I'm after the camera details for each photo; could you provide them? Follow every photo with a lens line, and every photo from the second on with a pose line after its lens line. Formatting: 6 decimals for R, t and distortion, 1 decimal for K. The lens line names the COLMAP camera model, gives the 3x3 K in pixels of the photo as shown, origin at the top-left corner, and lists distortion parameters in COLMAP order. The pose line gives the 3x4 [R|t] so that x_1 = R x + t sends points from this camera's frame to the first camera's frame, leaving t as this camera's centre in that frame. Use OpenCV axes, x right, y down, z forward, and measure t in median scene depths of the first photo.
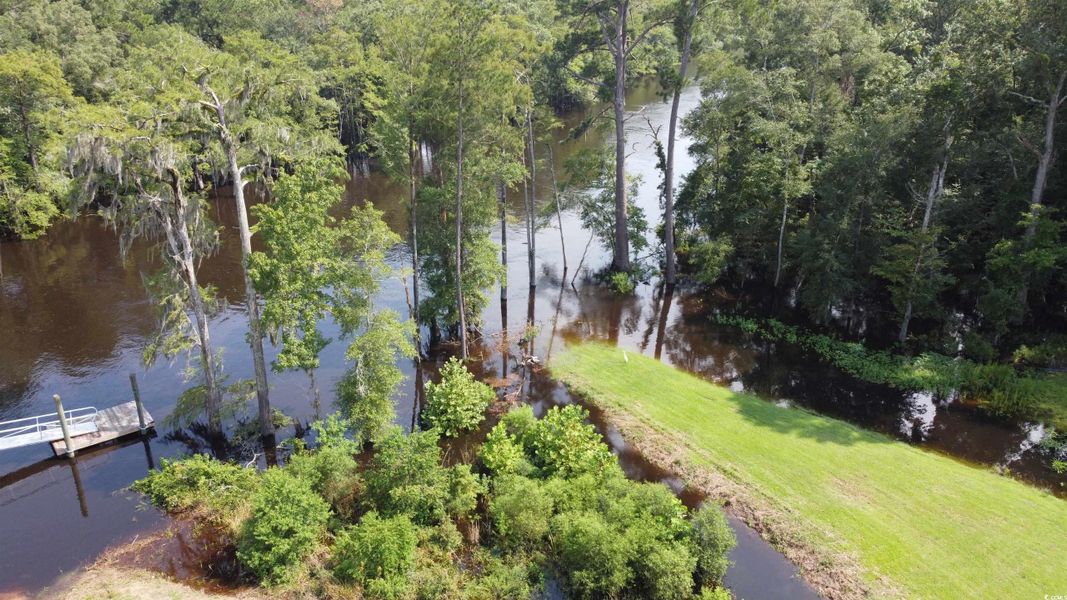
lens RADIAL K [[801.3, 0, 533.5], [0, 801.3, 300.0], [0, 0, 1]] dist [0.000629, -0.008703]
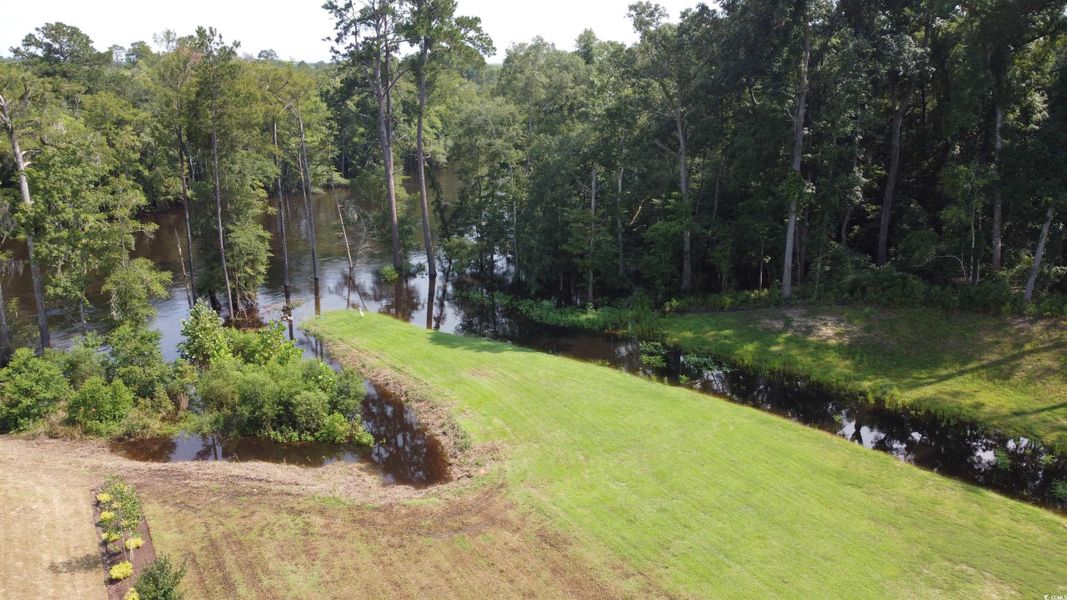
lens RADIAL K [[801.3, 0, 533.5], [0, 801.3, 300.0], [0, 0, 1]] dist [0.000629, -0.008703]
pose [[0.996263, -0.026669, 0.082151, 0.335279], [0.035707, 0.993226, -0.110581, 0.237290], [-0.078646, 0.113101, 0.990466, -0.336559]]
